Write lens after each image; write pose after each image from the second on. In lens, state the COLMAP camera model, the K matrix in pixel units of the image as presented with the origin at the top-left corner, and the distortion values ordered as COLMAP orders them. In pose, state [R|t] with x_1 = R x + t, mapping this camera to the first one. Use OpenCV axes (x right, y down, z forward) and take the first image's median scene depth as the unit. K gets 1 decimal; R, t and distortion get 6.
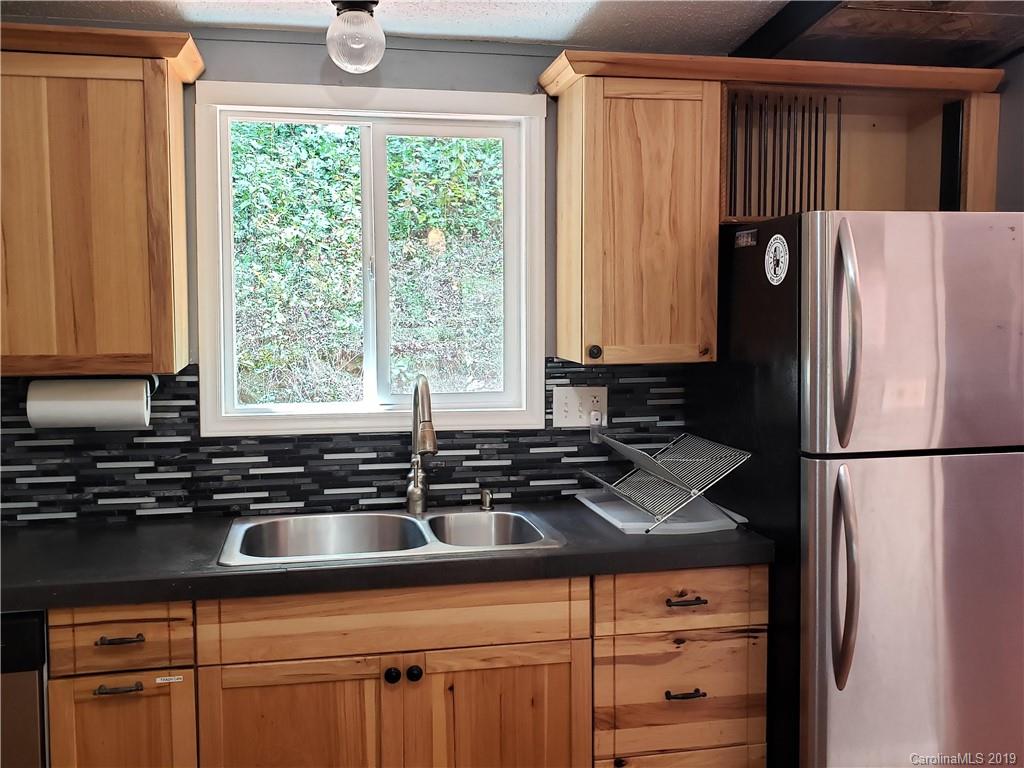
lens RADIAL K [[1009.9, 0, 512.0], [0, 1009.9, 384.0], [0, 0, 1]] dist [0.307607, -0.629556]
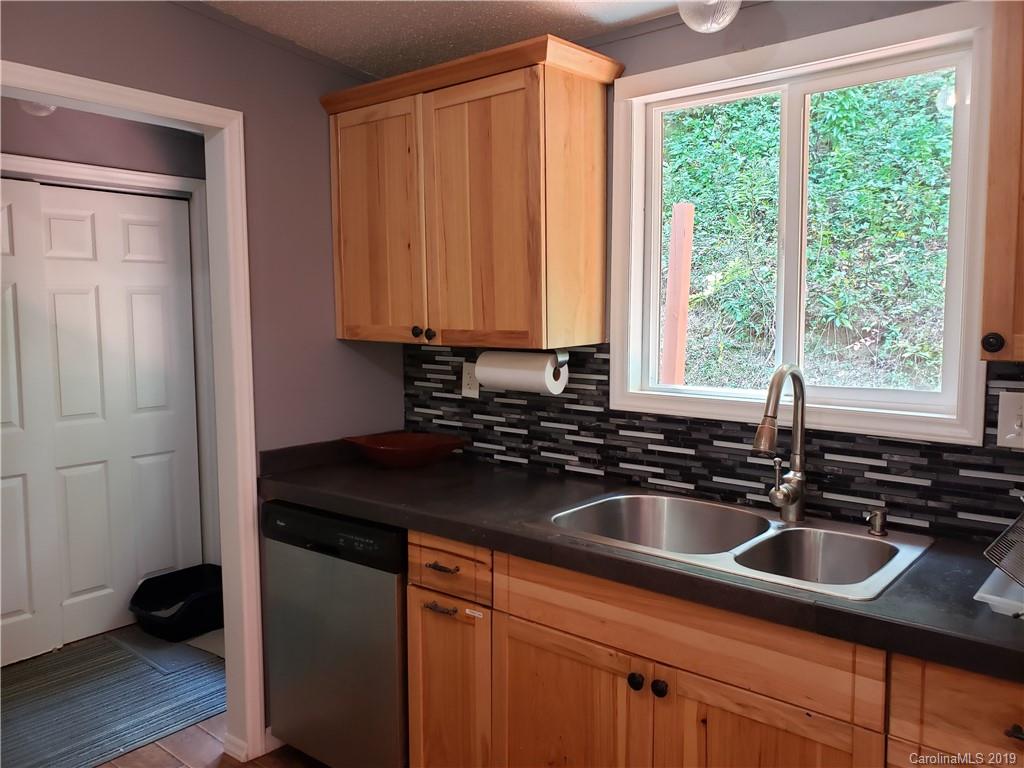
lens RADIAL K [[830.3, 0, 512.0], [0, 830.3, 384.0], [0, 0, 1]] dist [0.127854, -0.076072]
pose [[0.639161, 0.076173, -0.765291, 0.312094], [-0.058582, 0.997014, 0.050311, -0.014124], [0.766839, 0.012676, 0.641715, 0.351834]]
